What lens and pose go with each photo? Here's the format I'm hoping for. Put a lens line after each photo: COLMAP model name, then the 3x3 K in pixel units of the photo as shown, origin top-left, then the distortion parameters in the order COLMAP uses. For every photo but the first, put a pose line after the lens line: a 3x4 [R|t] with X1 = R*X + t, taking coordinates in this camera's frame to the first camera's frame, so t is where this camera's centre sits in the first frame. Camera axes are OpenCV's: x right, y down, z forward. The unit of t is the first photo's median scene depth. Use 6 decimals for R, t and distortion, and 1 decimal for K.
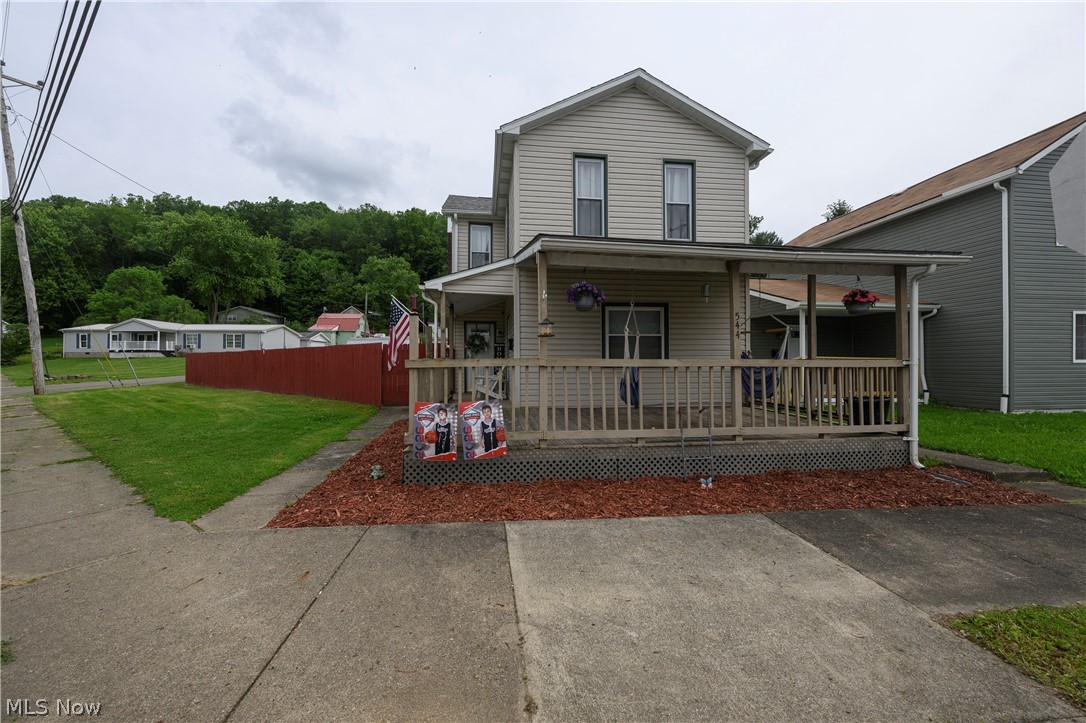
lens RADIAL K [[429.7, 0, 541.6], [0, 429.7, 362.6], [0, 0, 1]] dist [-0.001021, 0.000031]
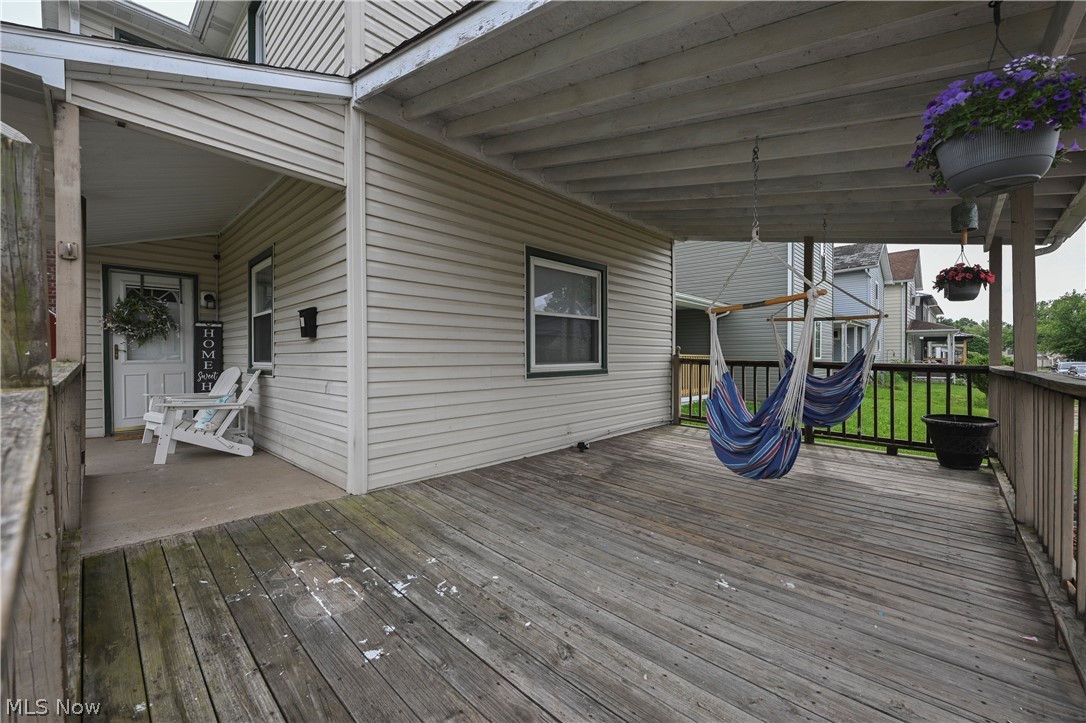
lens RADIAL K [[429.7, 0, 538.6], [0, 429.7, 361.8], [0, 0, 1]] dist [-0.001021, 0.000031]
pose [[0.778773, -0.010829, 0.627213, -0.213594], [-0.001313, 0.999821, 0.018892, -0.019080], [-0.627305, -0.015536, 0.778619, 0.773253]]
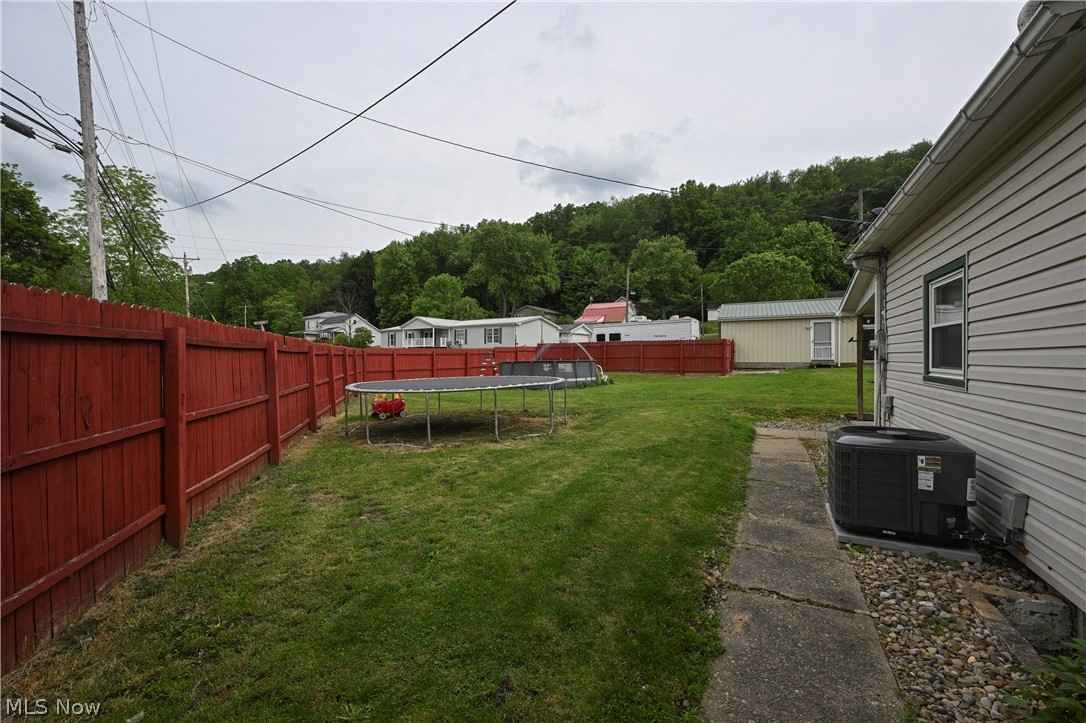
lens RADIAL K [[429.7, 0, 543.6], [0, 429.7, 357.3], [0, 0, 1]] dist [-0.001021, 0.000031]
pose [[0.814976, -0.003157, -0.579485, -0.043094], [0.004056, 0.999992, 0.000257, -0.001516], [0.579480, -0.002560, 0.814983, 0.145153]]
